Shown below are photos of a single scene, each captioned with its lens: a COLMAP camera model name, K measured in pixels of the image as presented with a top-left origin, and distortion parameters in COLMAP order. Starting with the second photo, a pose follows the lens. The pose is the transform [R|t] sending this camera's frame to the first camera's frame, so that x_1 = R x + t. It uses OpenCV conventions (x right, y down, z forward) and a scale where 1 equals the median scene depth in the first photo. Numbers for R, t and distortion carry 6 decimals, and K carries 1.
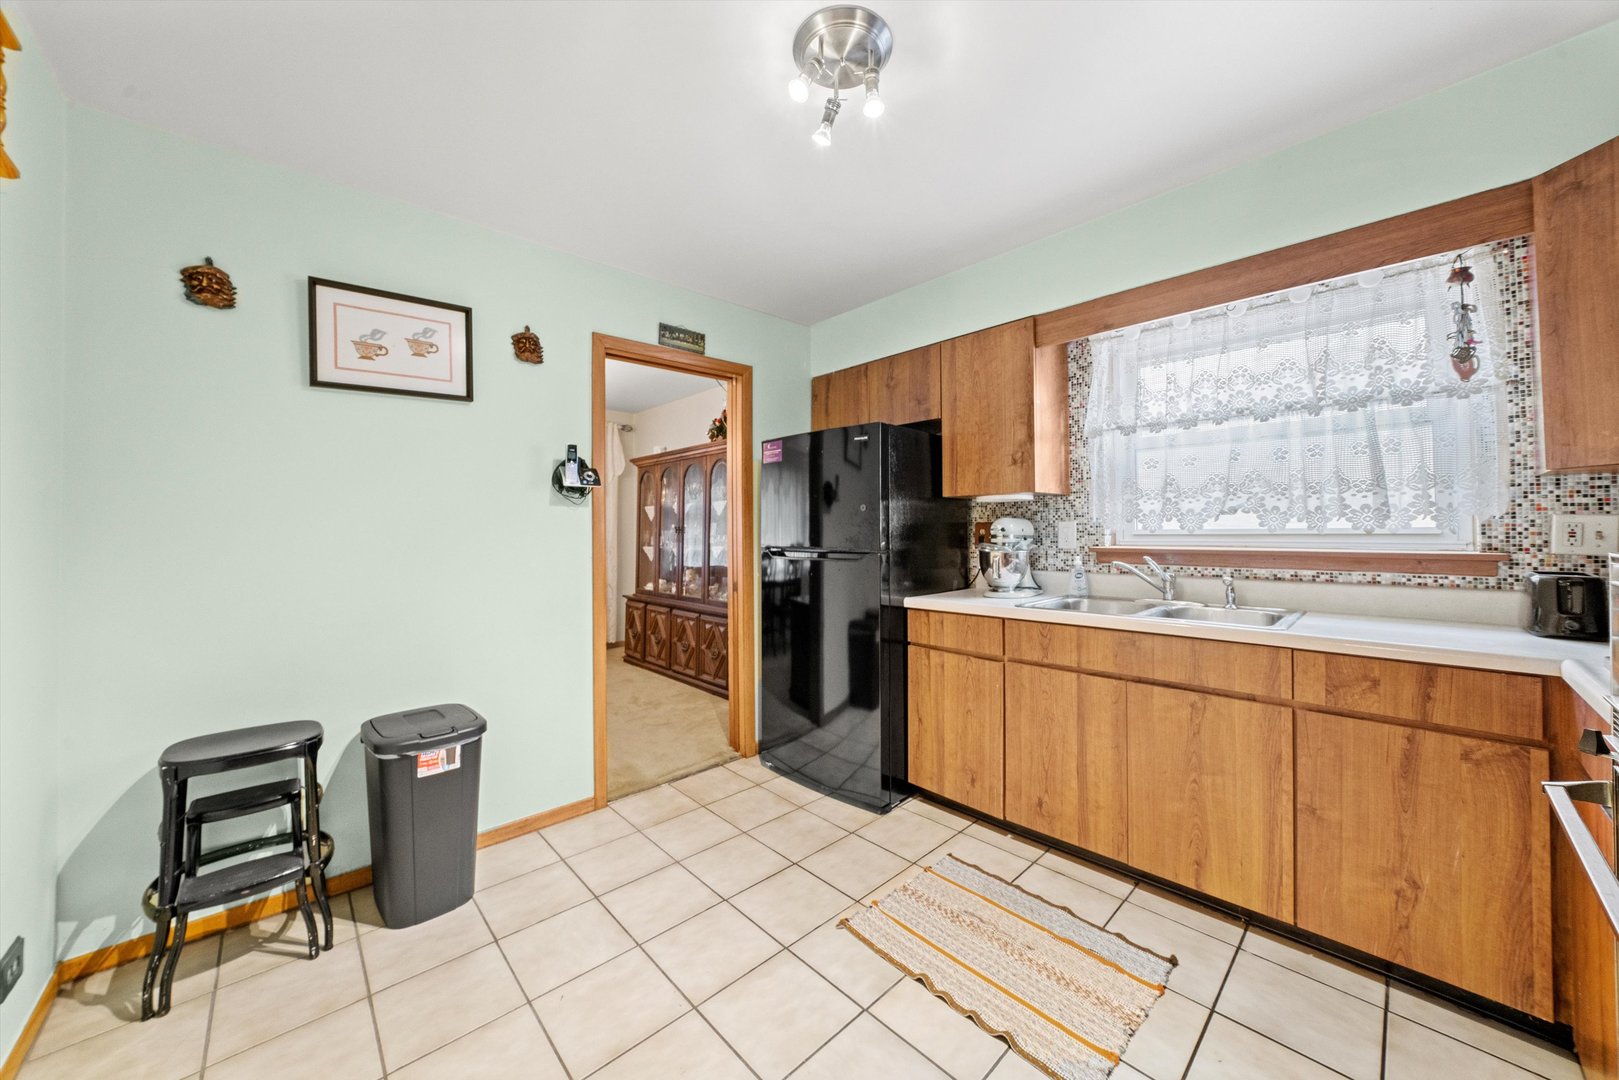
lens RADIAL K [[579.8, 0, 812.6], [0, 579.8, 523.6], [0, 0, 1]] dist [-0.007975, 0.000113]
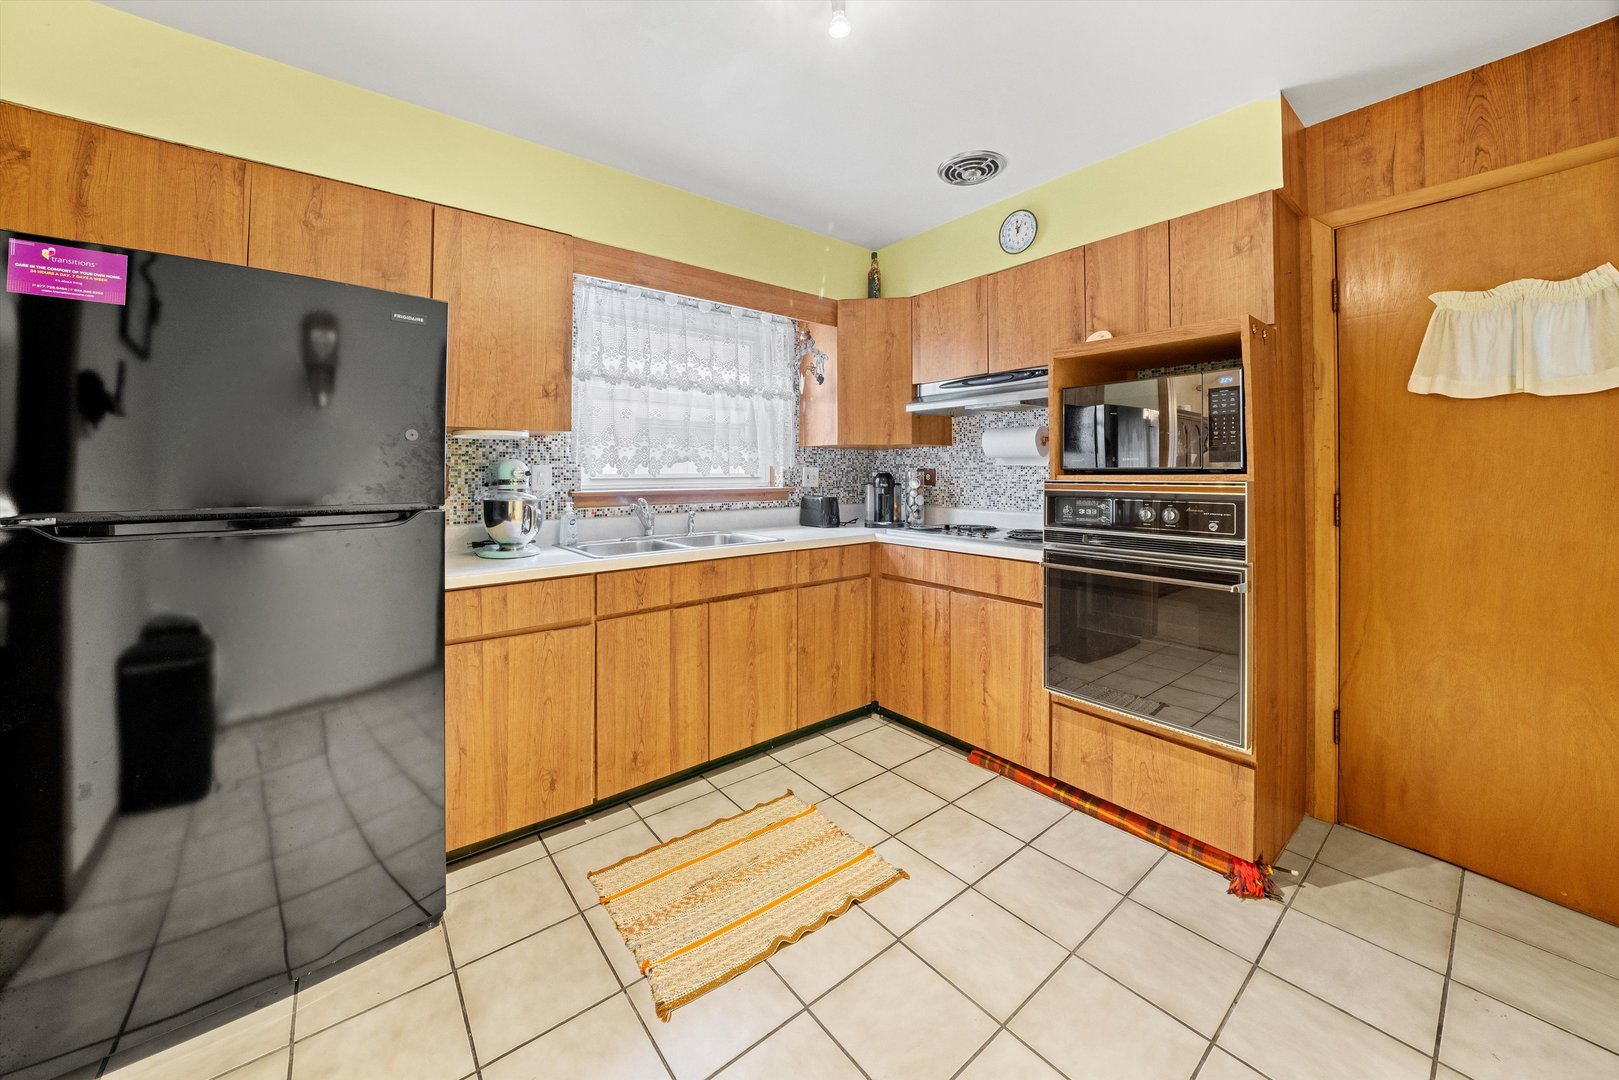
lens RADIAL K [[589.6, 0, 807.8], [0, 589.6, 470.2], [0, 0, 1]] dist [-0.001623, -0.000125]
pose [[0.087587, 0.010627, 0.996100, -0.555338], [-0.010191, 0.999900, -0.009772, 0.011670], [-0.996105, -0.009295, 0.087687, 0.620248]]
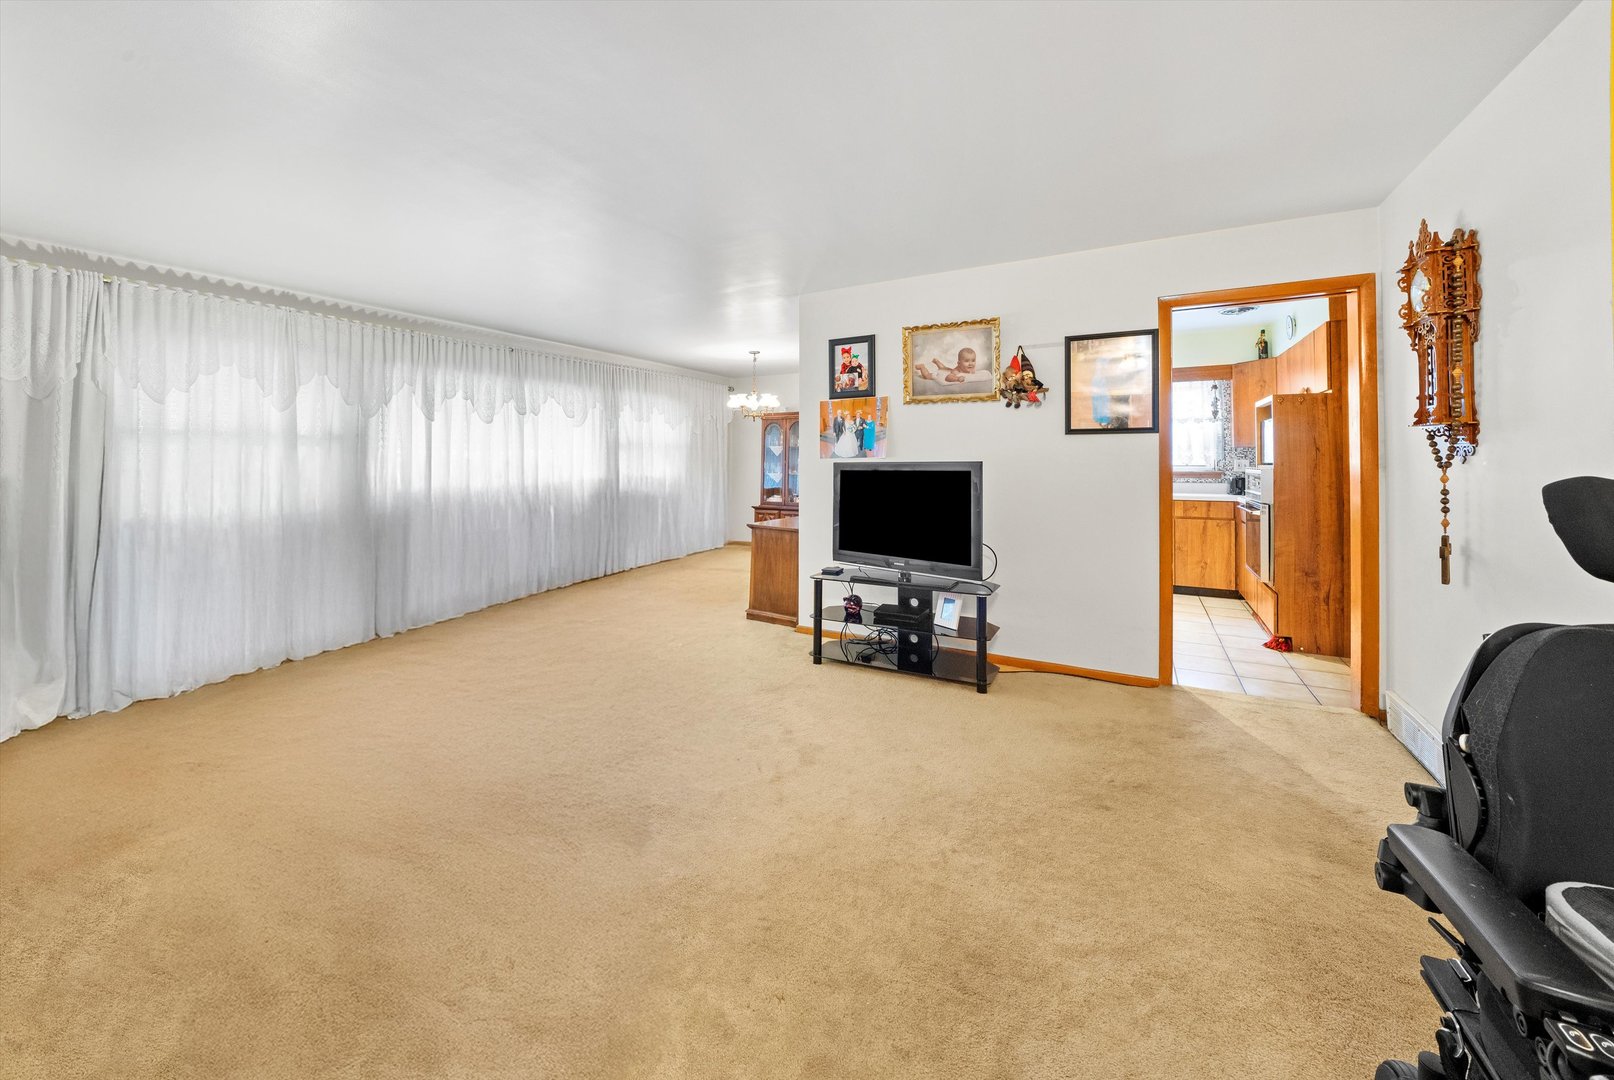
lens RADIAL K [[598.1, 0, 801.2], [0, 598.1, 456.1], [0, 0, 1]] dist [-0.000524, -0.000044]
pose [[0.954726, 0.009498, 0.297337, -1.623588], [-0.009309, 0.999955, -0.002052, -0.003662], [-0.297342, -0.000809, 0.954771, -1.187990]]
